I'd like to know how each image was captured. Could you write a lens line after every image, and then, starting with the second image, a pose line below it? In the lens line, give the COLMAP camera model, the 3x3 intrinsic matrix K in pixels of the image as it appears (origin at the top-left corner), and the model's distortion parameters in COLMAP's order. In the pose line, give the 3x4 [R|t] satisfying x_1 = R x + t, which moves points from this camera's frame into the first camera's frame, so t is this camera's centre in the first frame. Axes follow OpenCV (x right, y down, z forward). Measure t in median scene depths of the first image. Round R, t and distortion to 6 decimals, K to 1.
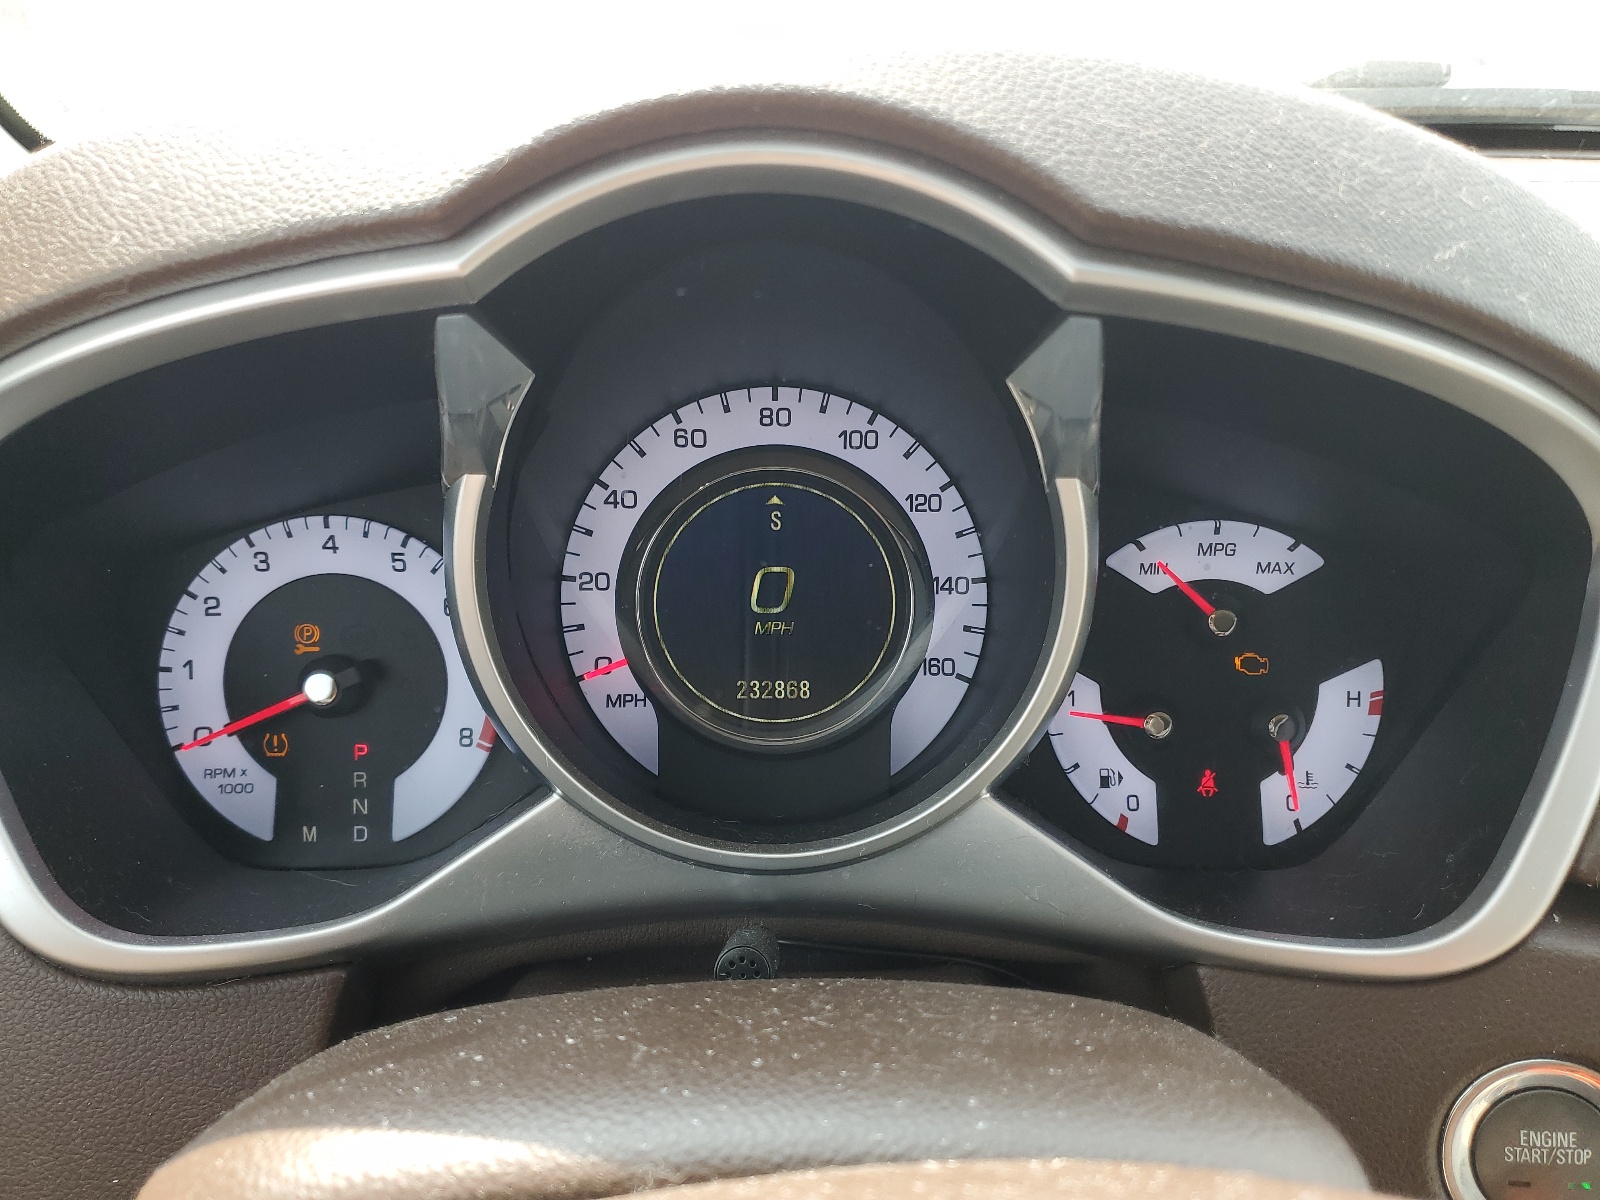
lens RADIAL K [[1200.5, 0, 800.0], [0, 1200.5, 600.0], [0, 0, 1]] dist [0.006248, -0.000797]
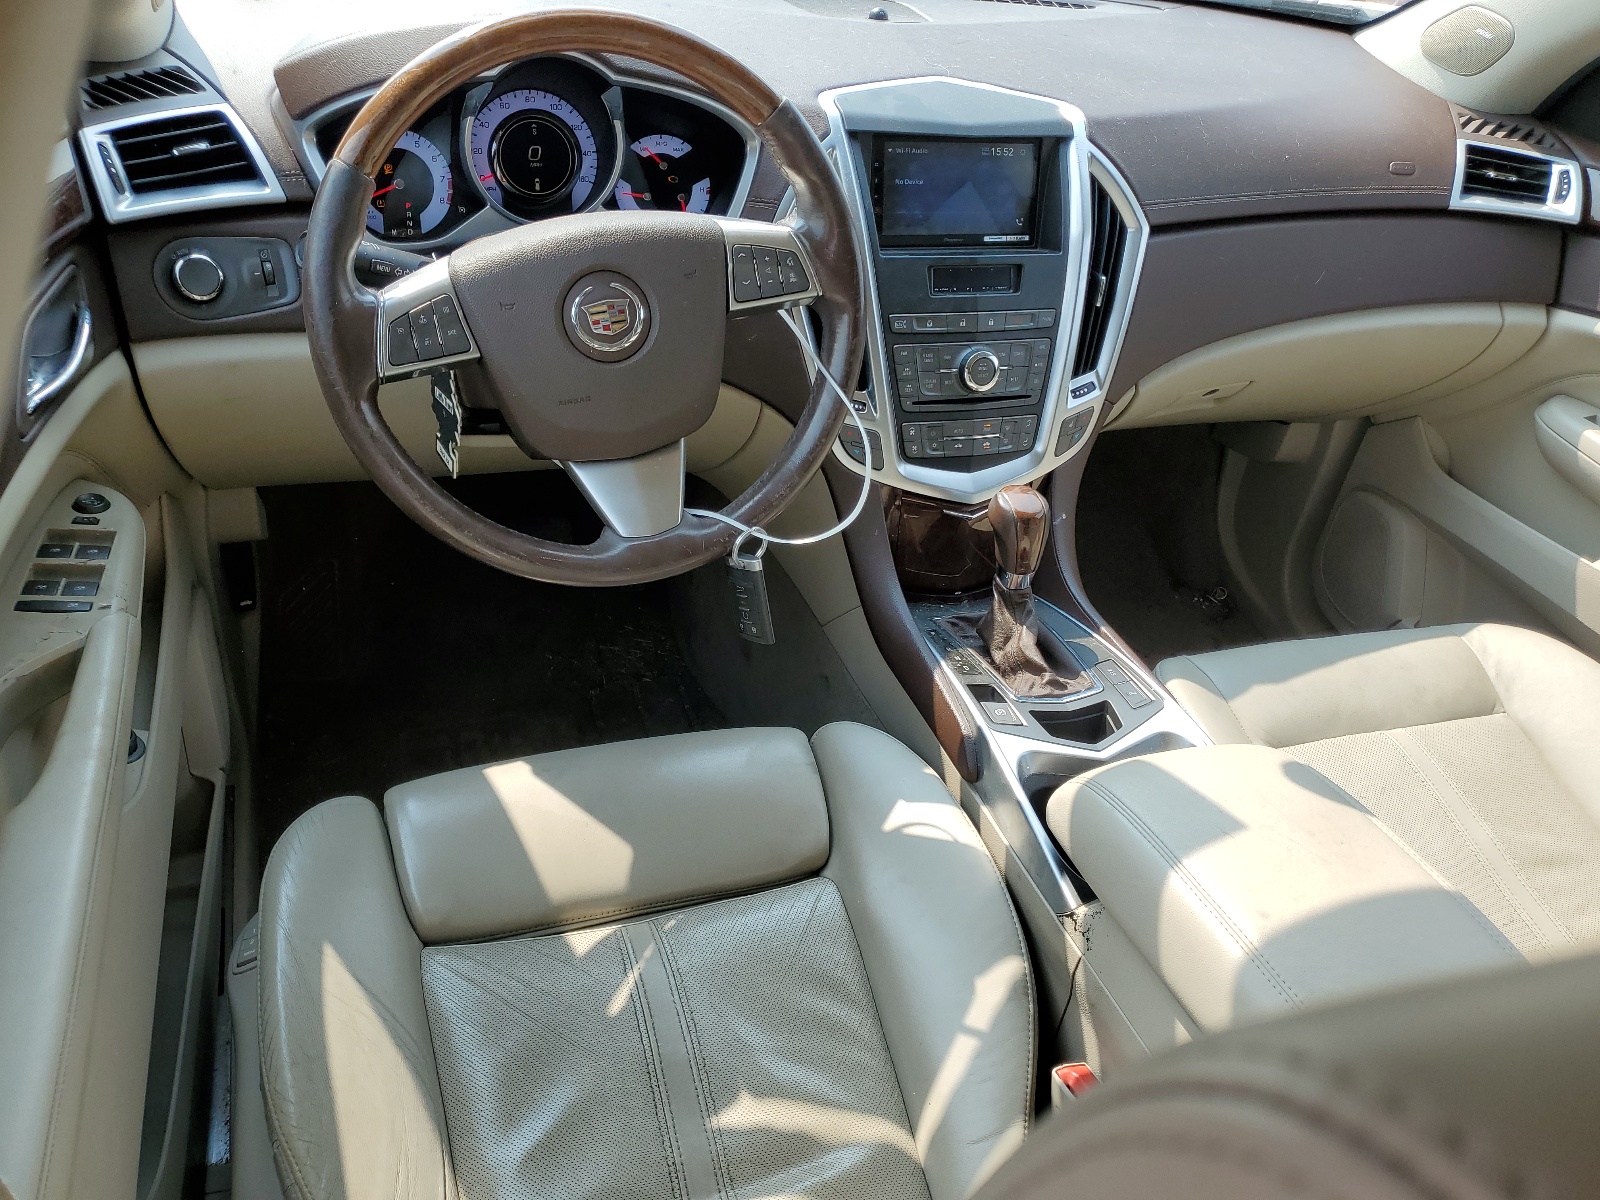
lens RADIAL K [[1200.5, 0, 800.0], [0, 1200.5, 600.0], [0, 0, 1]] dist [0.006248, -0.000797]
pose [[0.941926, -0.105158, 0.318932, -0.530406], [0.013720, 0.960966, 0.276327, 0.274788], [-0.335540, -0.255904, 0.906601, -2.658567]]
